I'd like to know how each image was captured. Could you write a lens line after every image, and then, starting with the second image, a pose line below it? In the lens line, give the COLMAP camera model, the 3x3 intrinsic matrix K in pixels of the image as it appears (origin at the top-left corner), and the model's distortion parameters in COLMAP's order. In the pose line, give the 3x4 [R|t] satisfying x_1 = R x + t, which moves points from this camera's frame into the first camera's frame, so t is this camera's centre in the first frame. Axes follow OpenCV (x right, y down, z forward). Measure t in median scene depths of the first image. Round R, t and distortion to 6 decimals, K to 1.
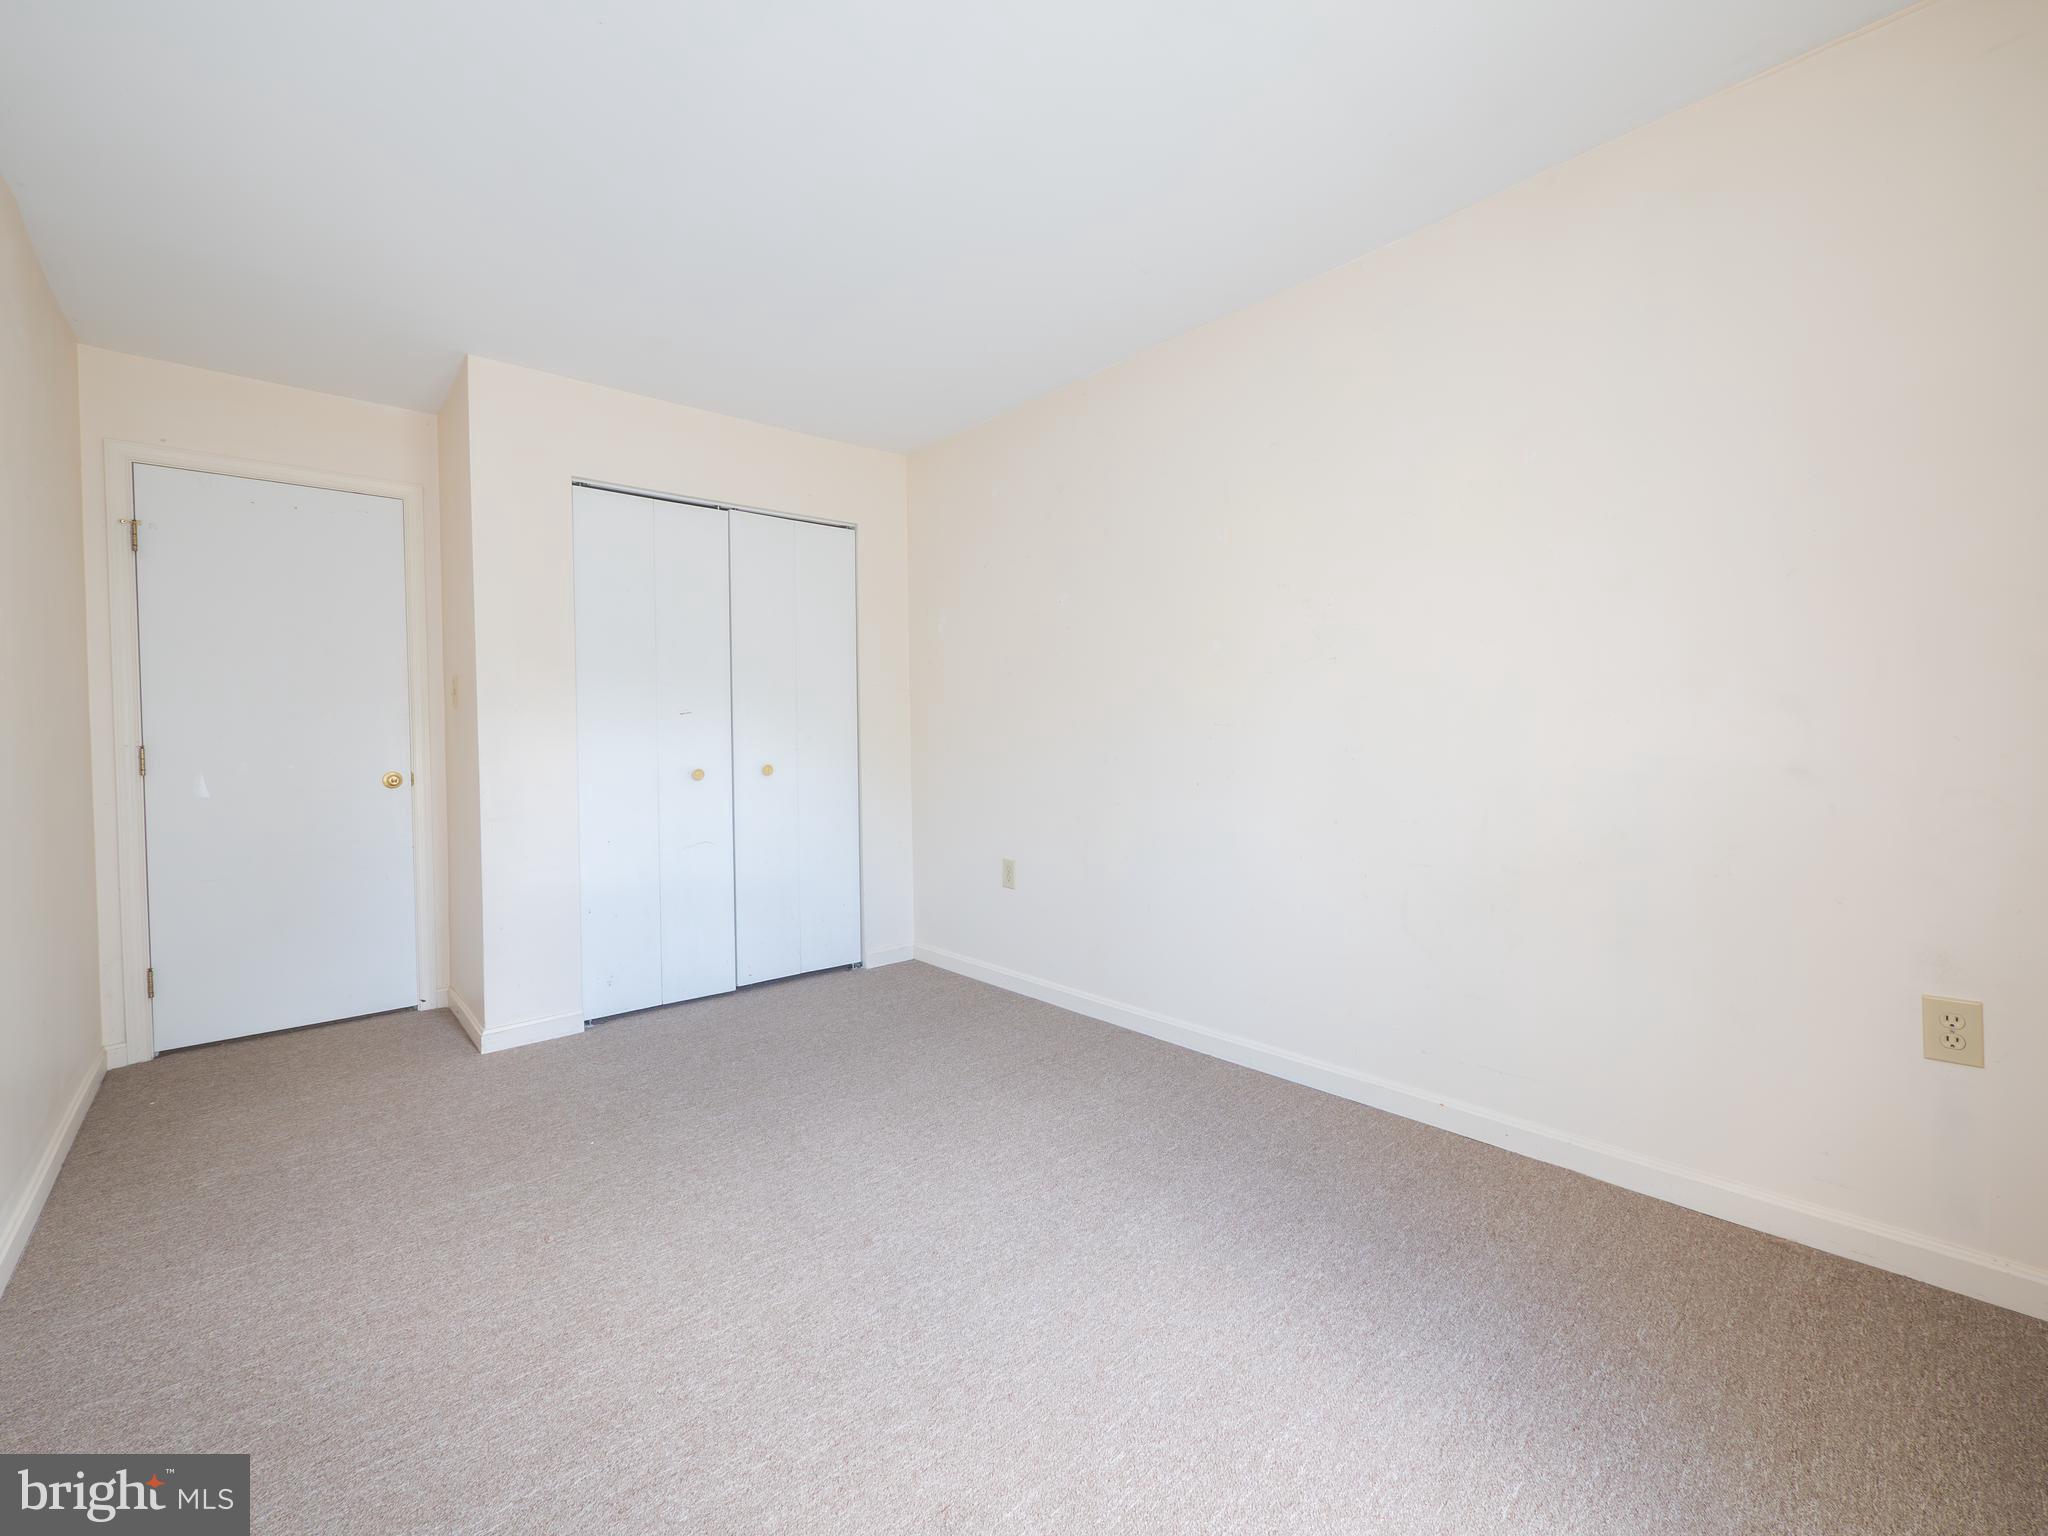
lens RADIAL K [[871.8, 0, 1021.1], [0, 871.8, 754.1], [0, 0, 1]] dist [-0.005810, -0.000135]
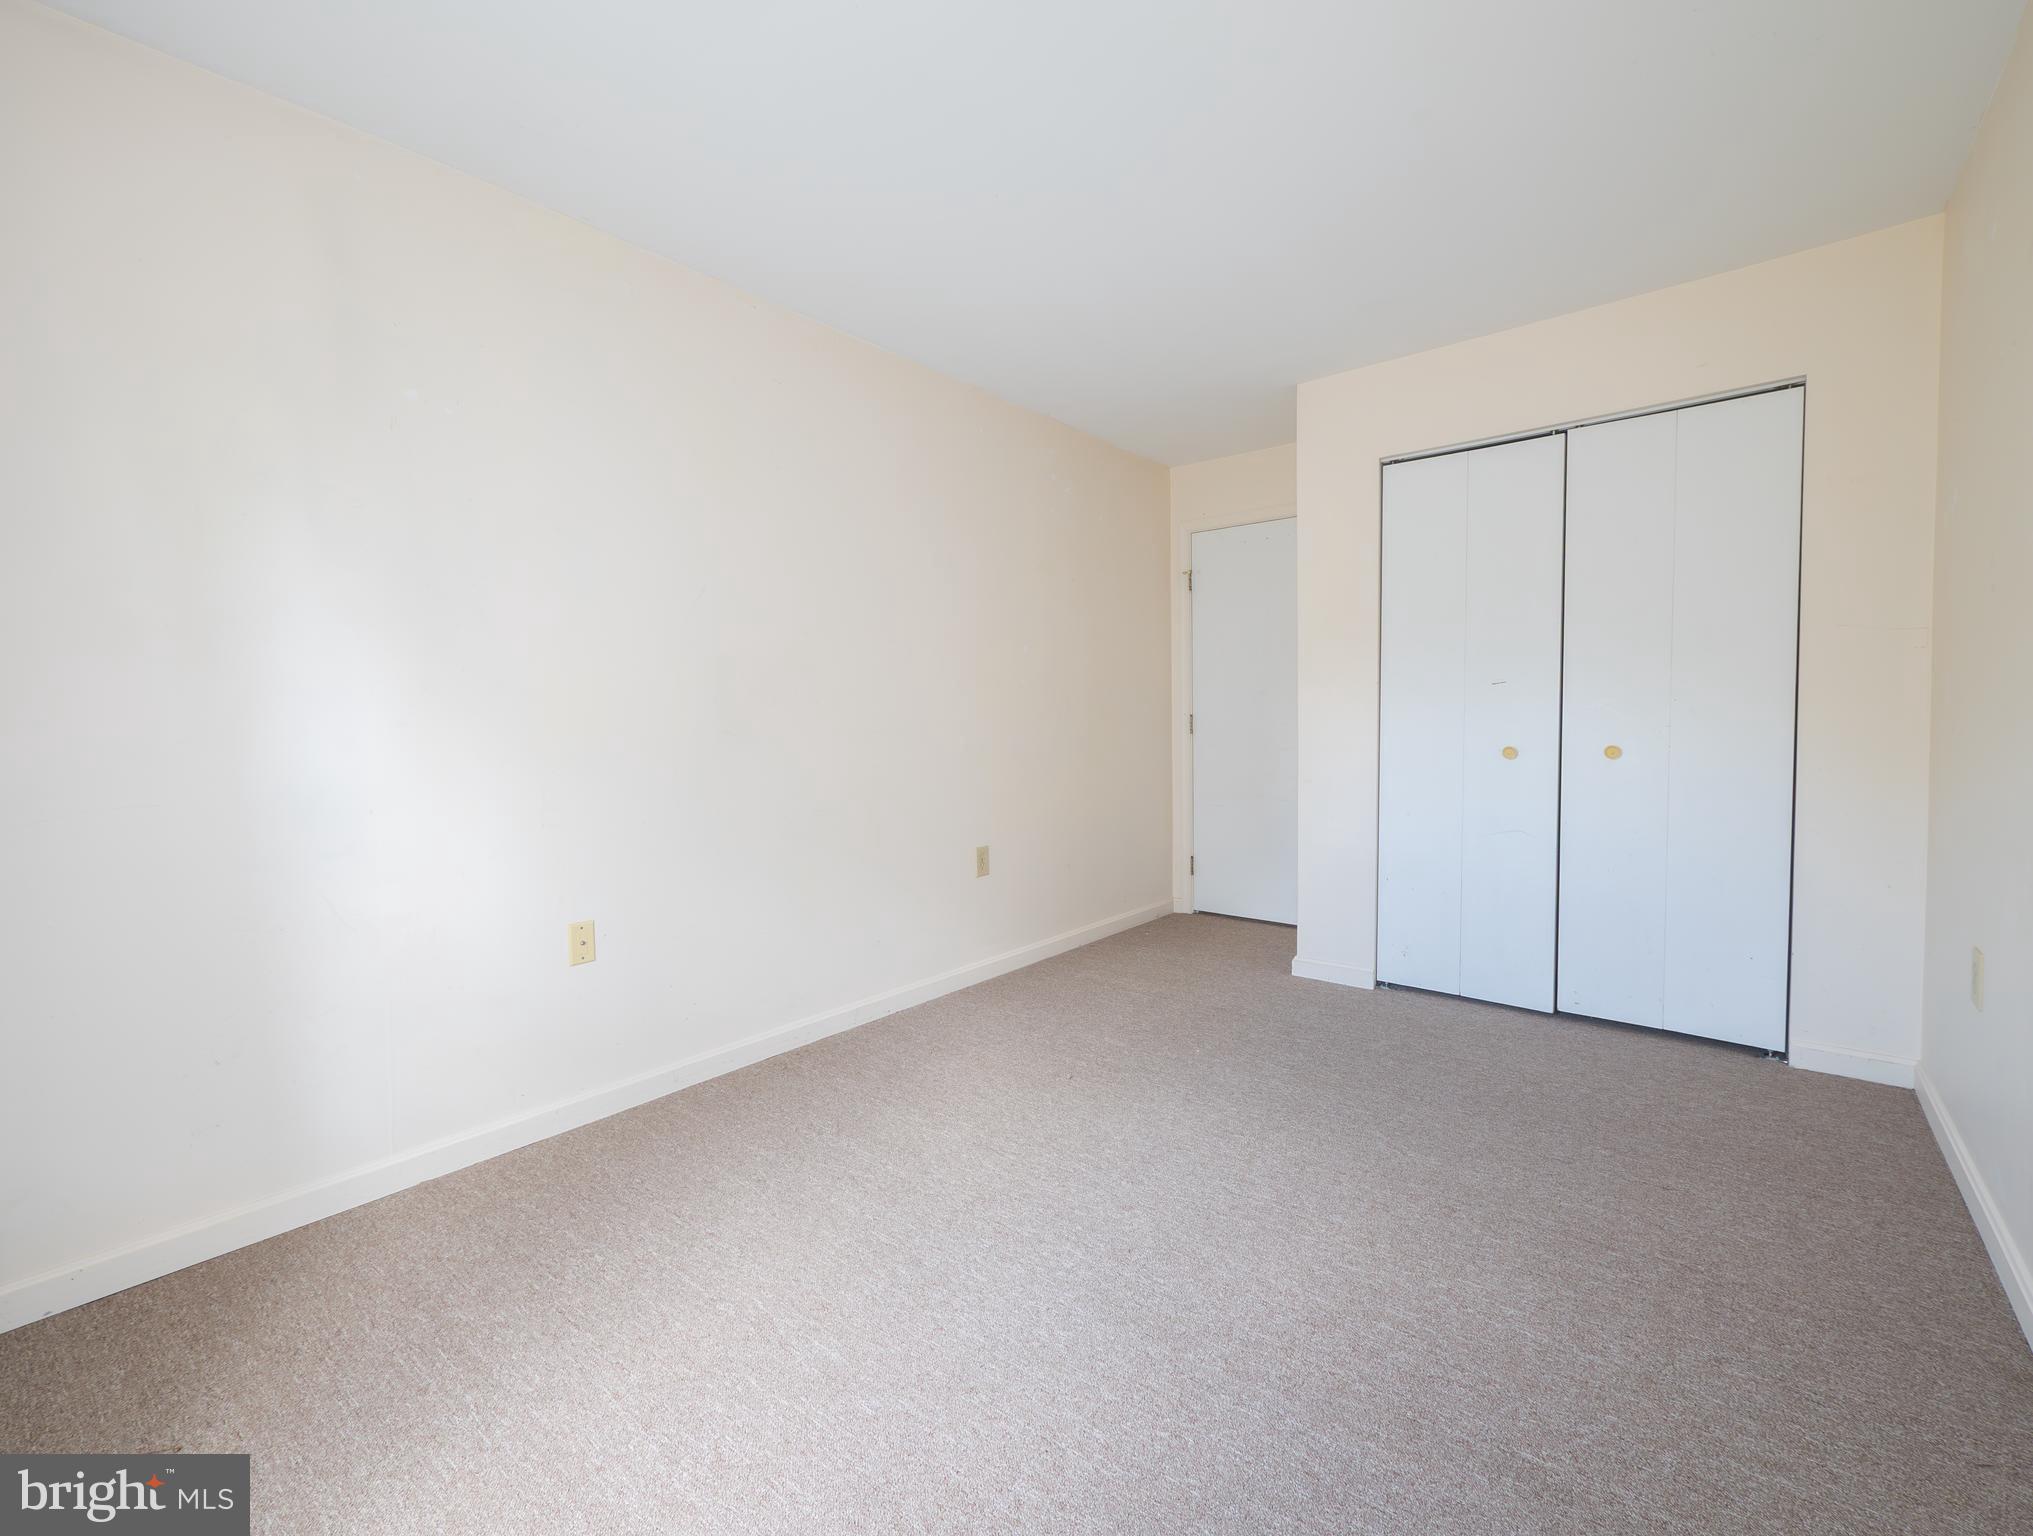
lens RADIAL K [[865.4, 0, 1013.6], [0, 865.4, 754.2], [0, 0, 1]] dist [-0.005810, -0.000135]
pose [[0.141855, 0.052631, -0.988487, 0.453950], [-0.014269, 0.998591, 0.051121, -0.013096], [0.989785, 0.006853, 0.142406, 0.417653]]
